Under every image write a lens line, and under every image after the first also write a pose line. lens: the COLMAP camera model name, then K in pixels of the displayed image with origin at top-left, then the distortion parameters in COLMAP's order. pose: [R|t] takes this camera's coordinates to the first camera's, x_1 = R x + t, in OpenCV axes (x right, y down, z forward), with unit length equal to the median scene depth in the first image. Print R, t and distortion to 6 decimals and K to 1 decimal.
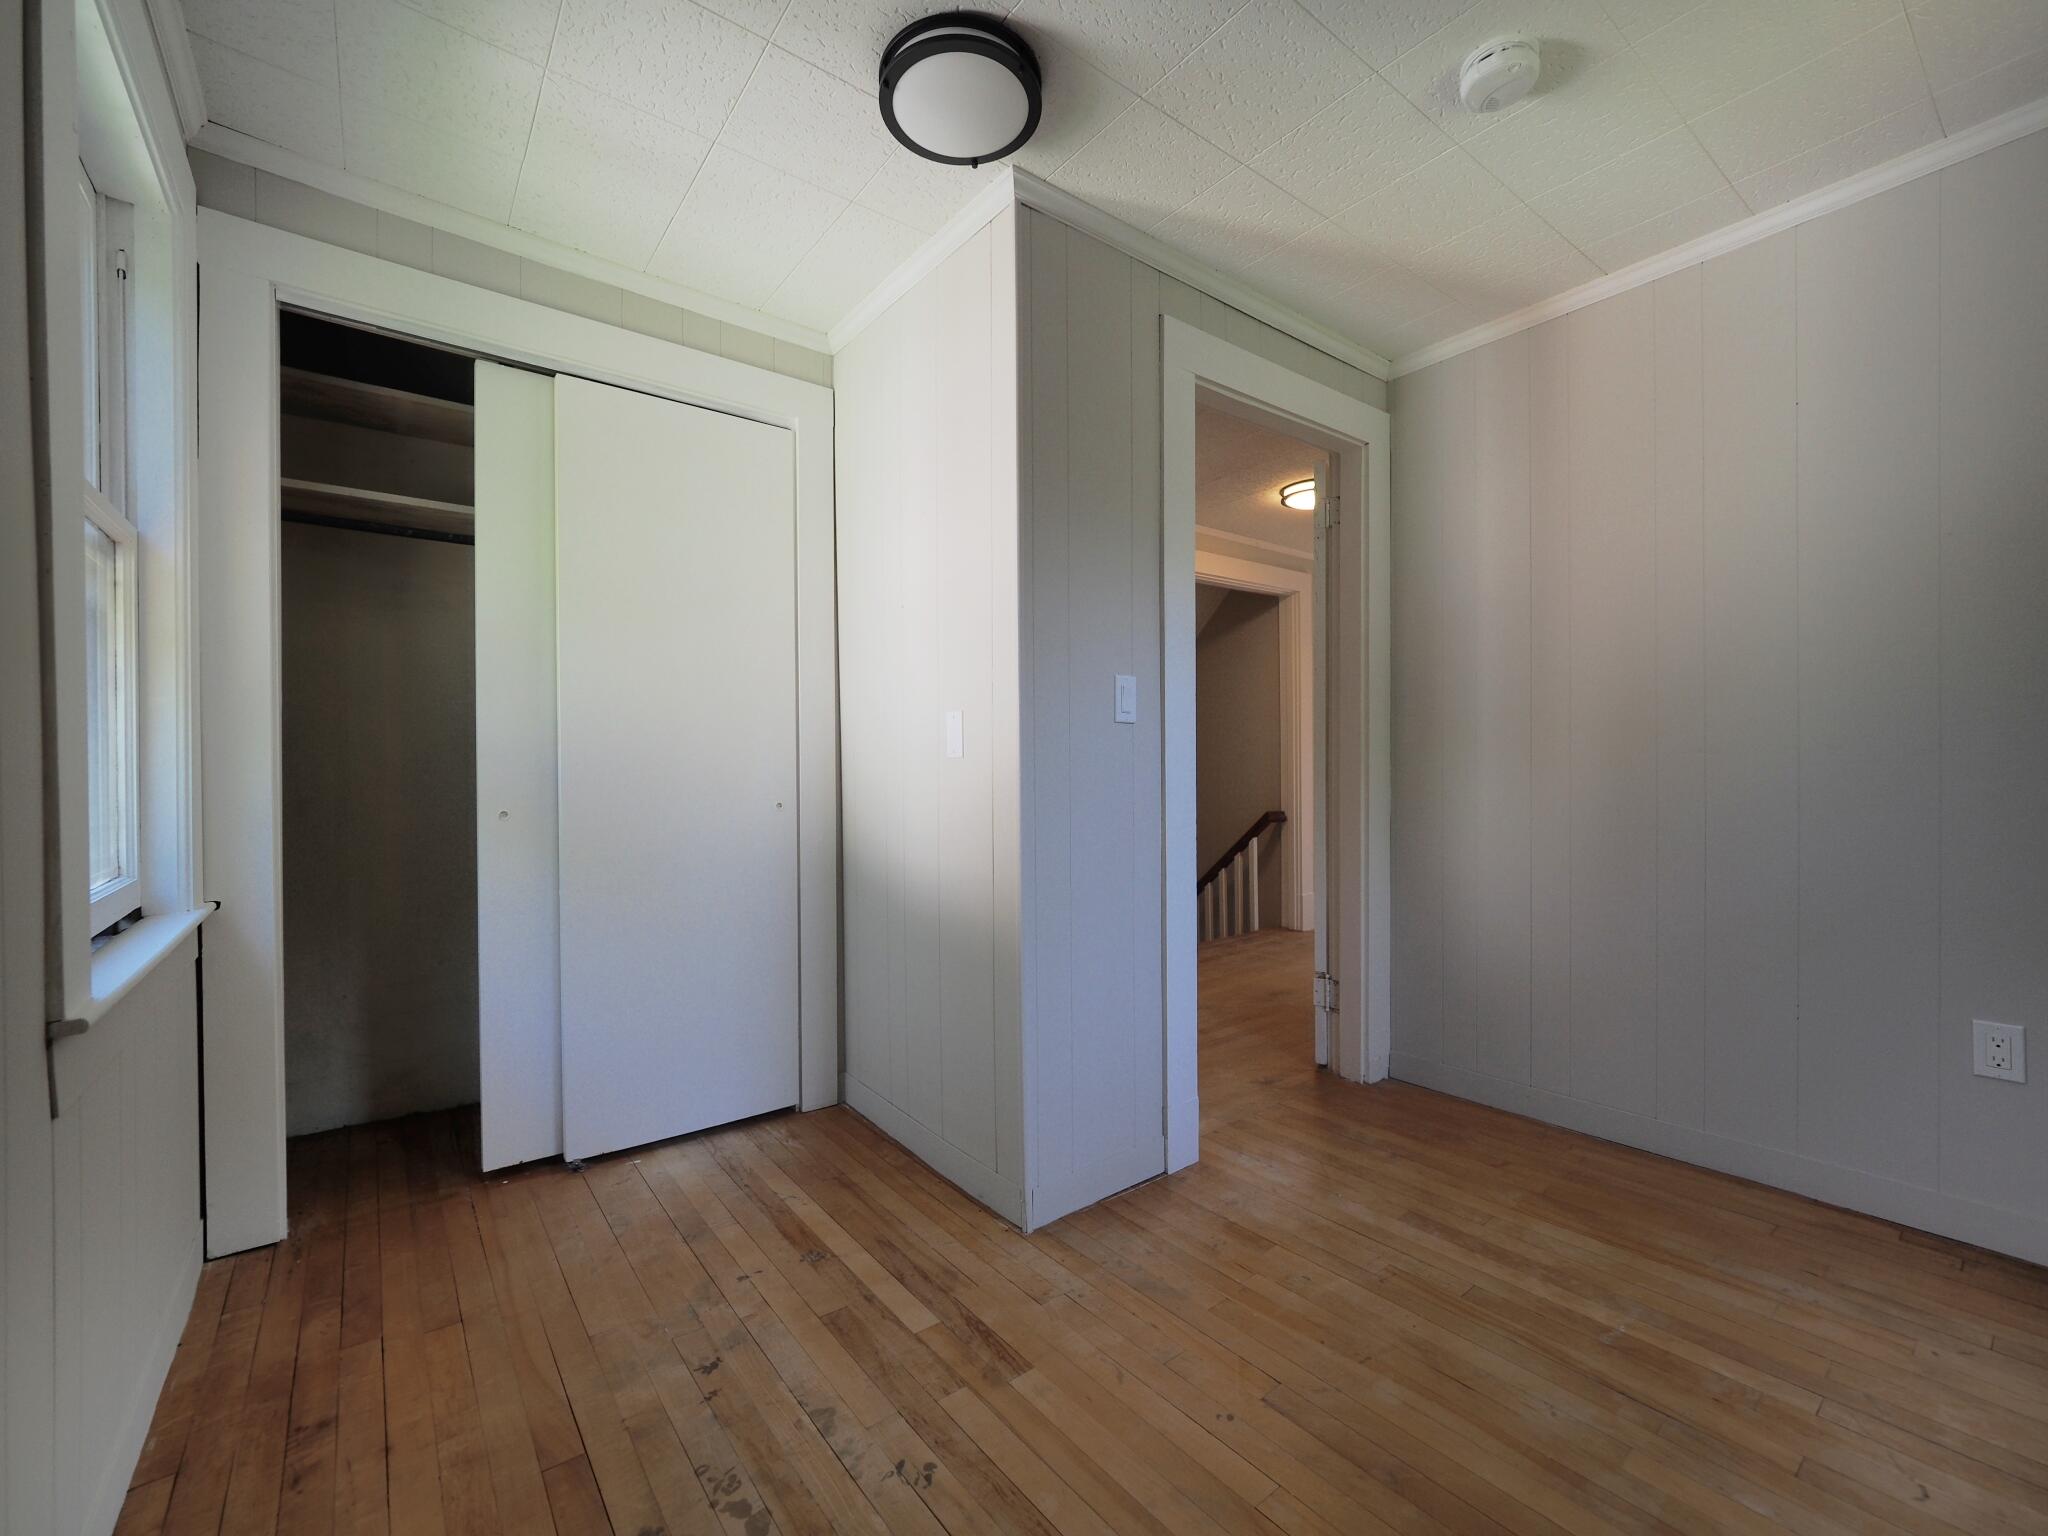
lens RADIAL K [[862.5, 0, 1028.5], [0, 862.5, 774.2], [0, 0, 1]] dist [-0.002680, -0.000389]
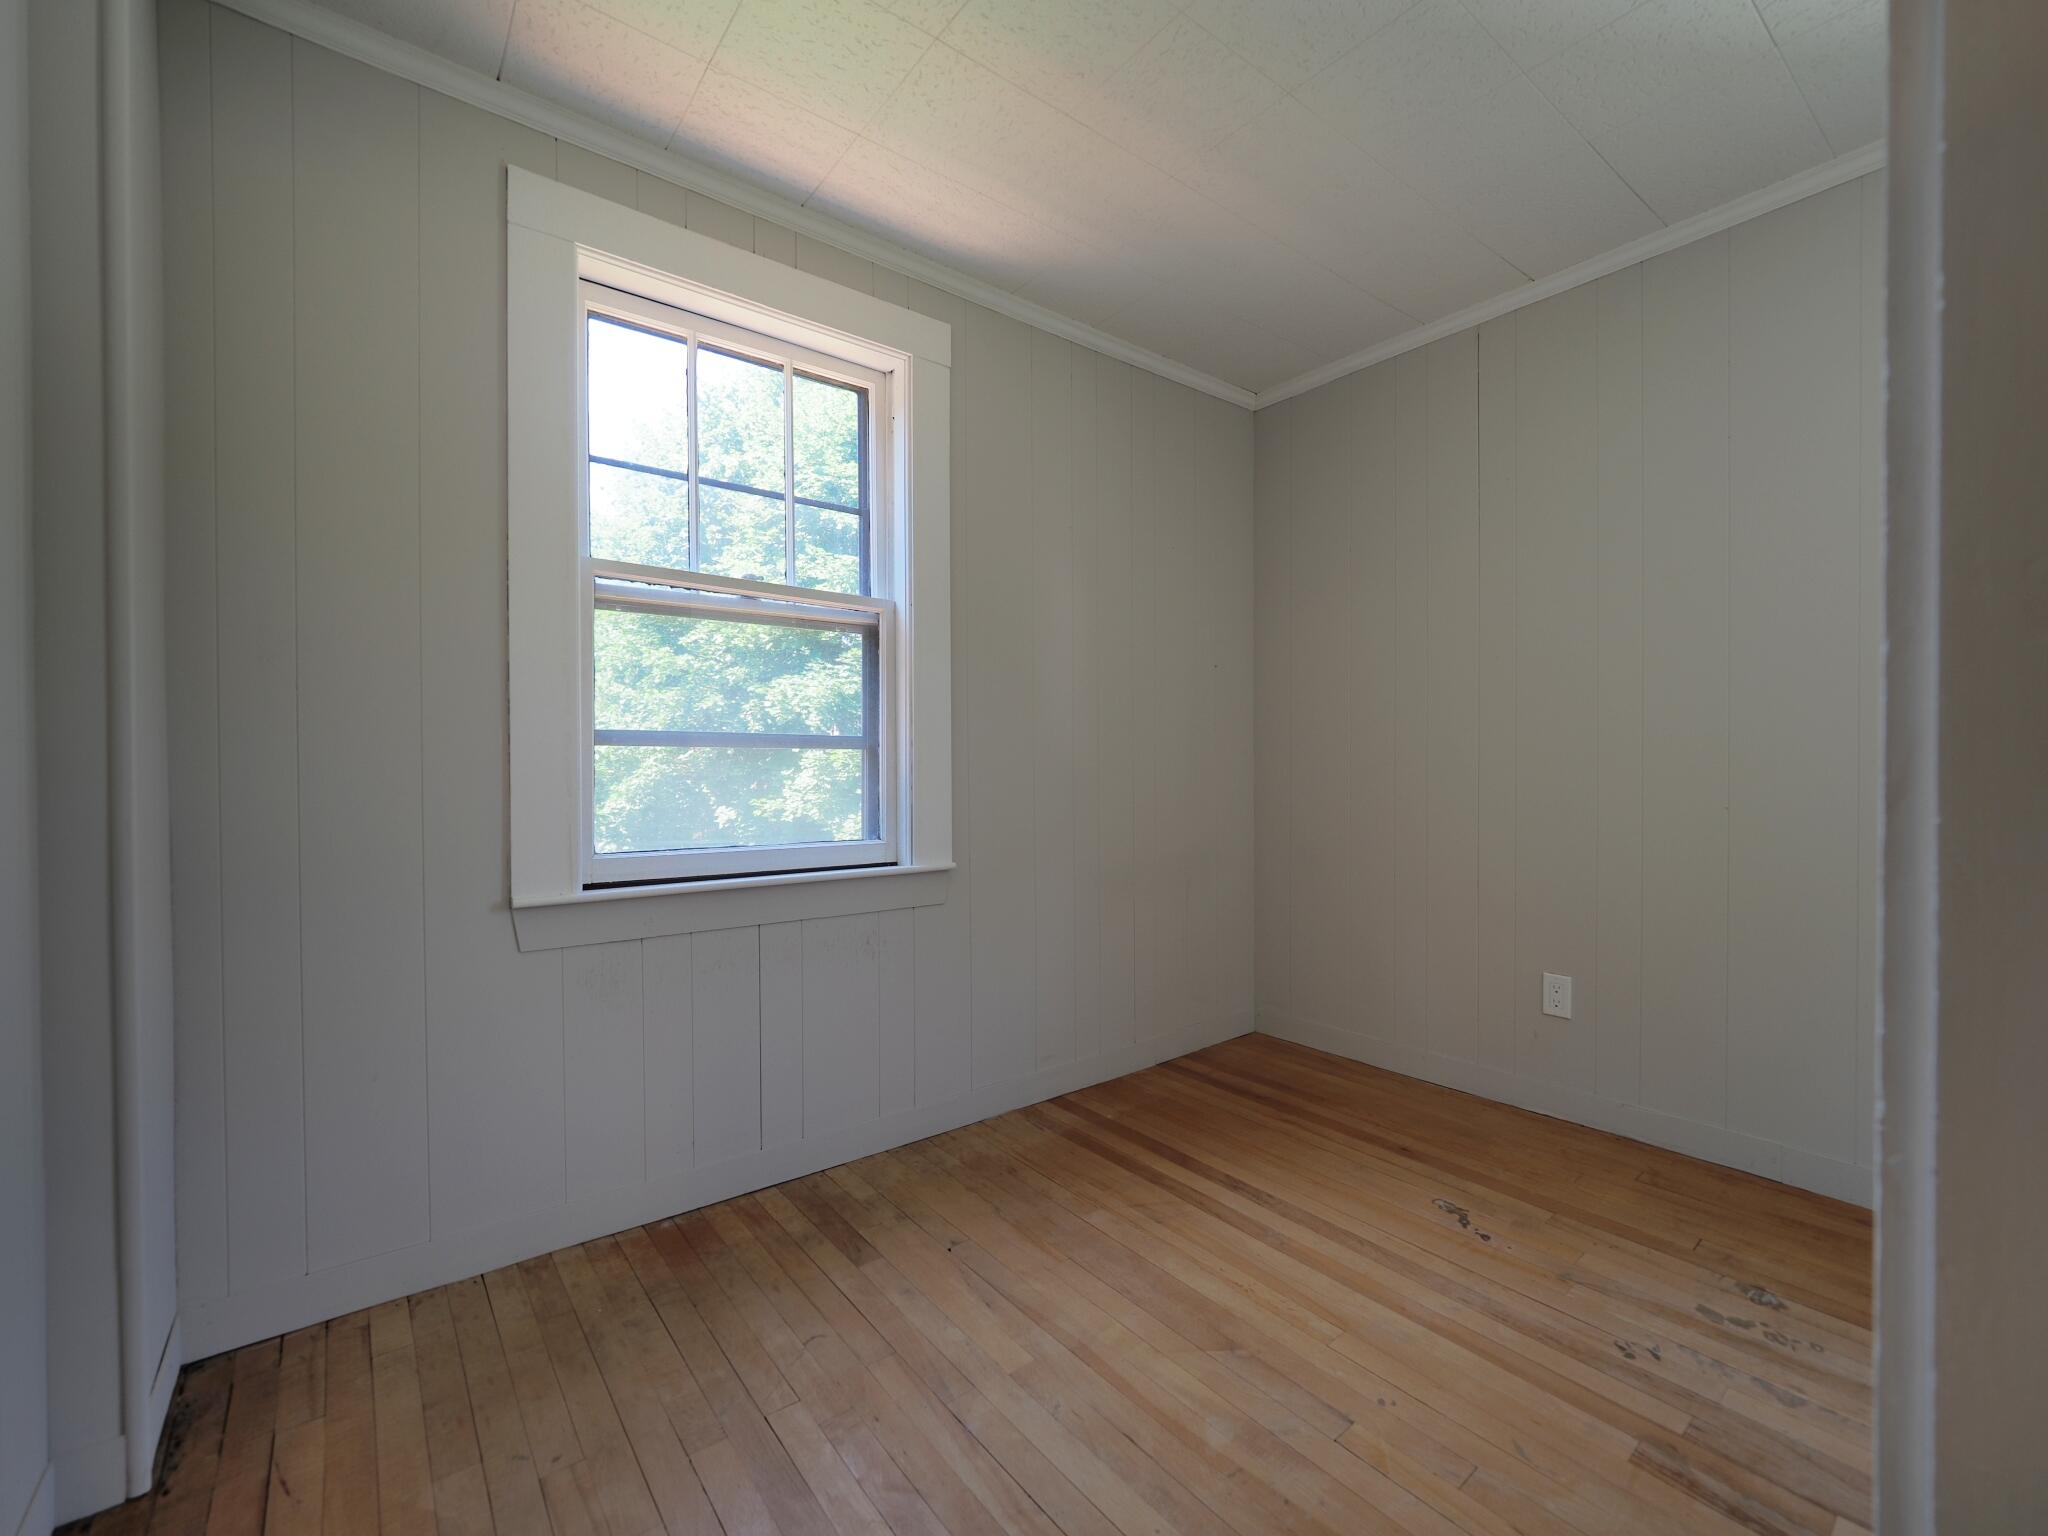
lens RADIAL K [[862.5, 0, 1028.5], [0, 862.5, 774.2], [0, 0, 1]] dist [-0.002680, -0.000389]
pose [[-0.999949, 0.007127, -0.007215, 0.660163], [0.007009, 0.999844, 0.016235, -0.000580], [0.007330, 0.016183, -0.999842, 2.027768]]
